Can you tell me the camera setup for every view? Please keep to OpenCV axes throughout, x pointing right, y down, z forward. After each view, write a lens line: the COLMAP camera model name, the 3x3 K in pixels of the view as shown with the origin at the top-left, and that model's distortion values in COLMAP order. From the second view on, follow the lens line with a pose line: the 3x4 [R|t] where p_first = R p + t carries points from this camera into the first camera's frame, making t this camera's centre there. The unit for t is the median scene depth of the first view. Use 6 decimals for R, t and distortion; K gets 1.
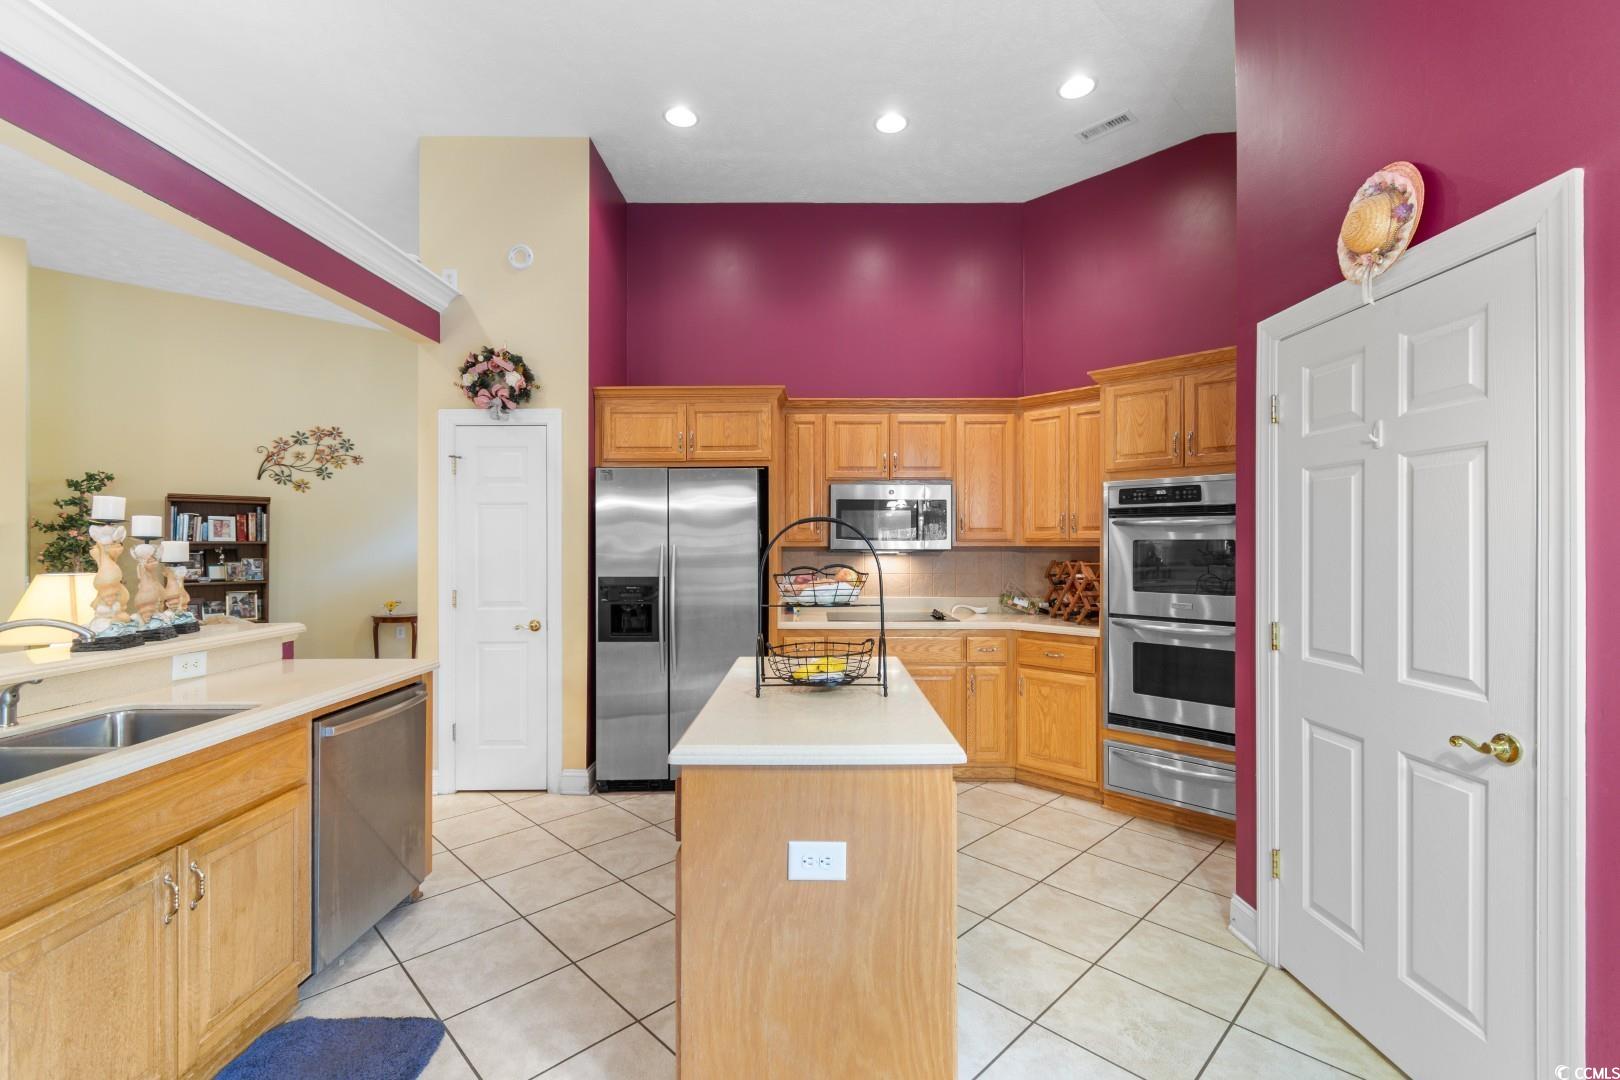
lens RADIAL K [[715.7, 0, 809.0], [0, 715.7, 543.3], [0, 0, 1]] dist [0.000322, -0.001252]
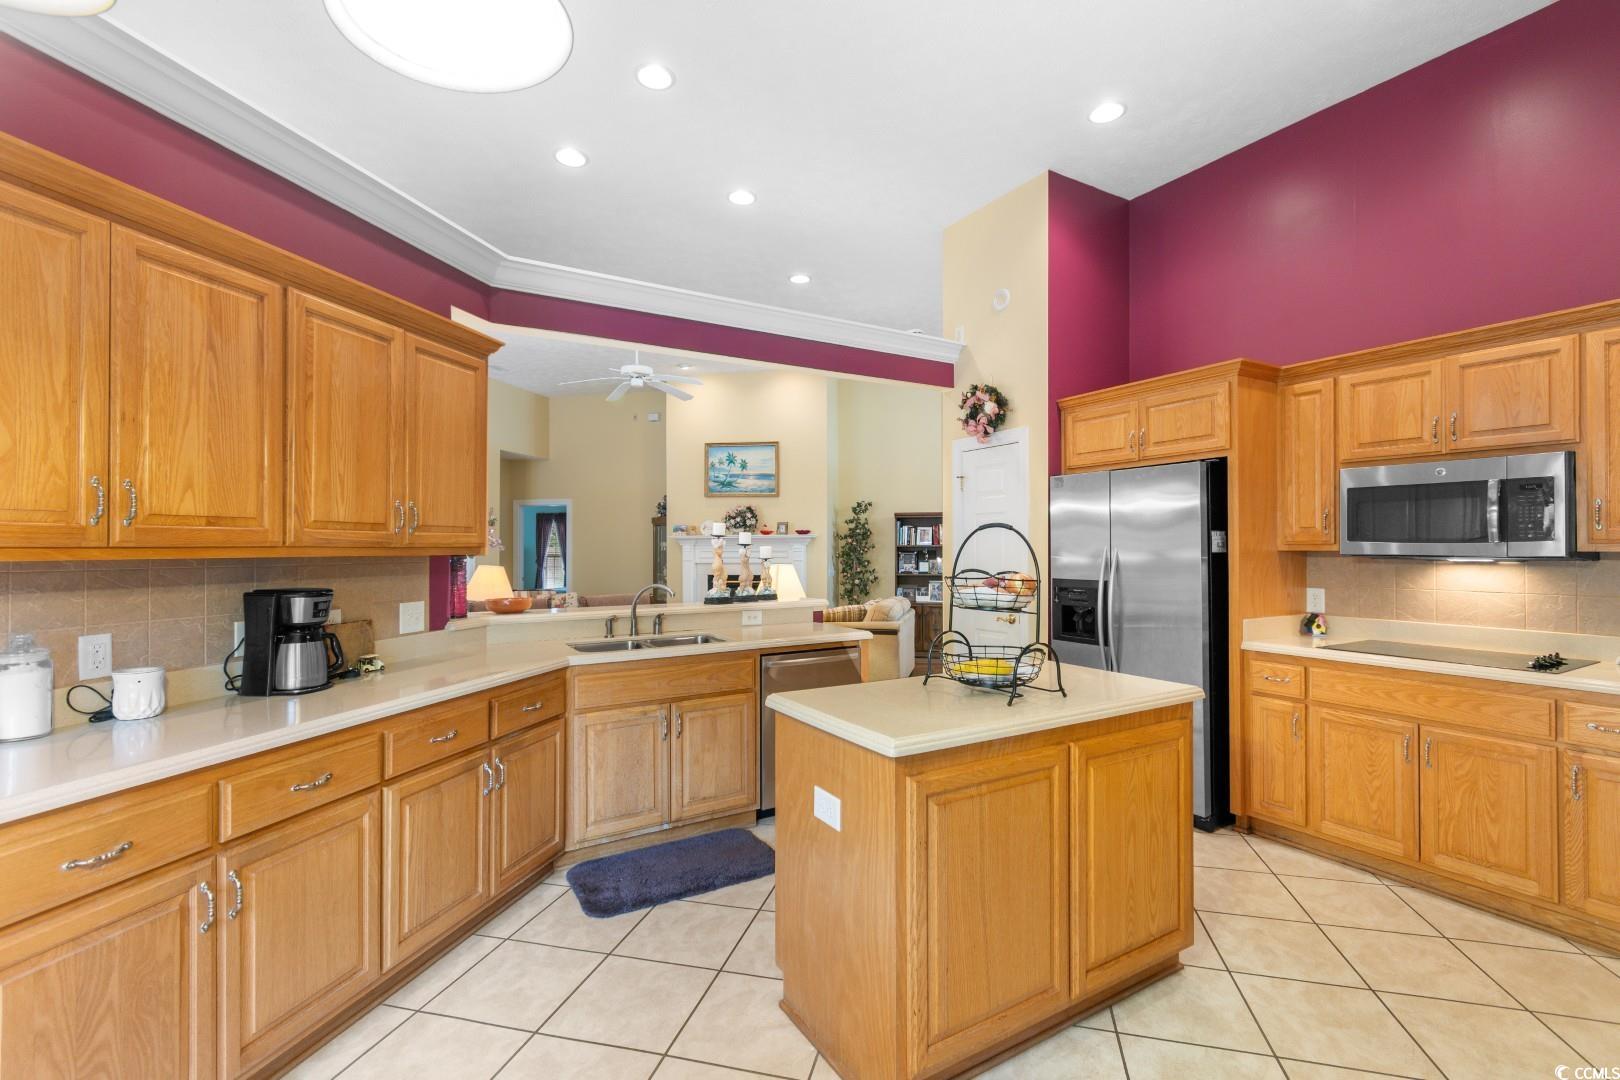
lens RADIAL K [[715.7, 0, 811.3], [0, 715.7, 544.0], [0, 0, 1]] dist [0.000322, -0.001252]
pose [[0.505612, -0.003618, -0.862754, 0.438417], [0.002862, 0.999993, -0.002516, -0.002846], [0.862756, -0.001197, 0.505618, 0.146979]]
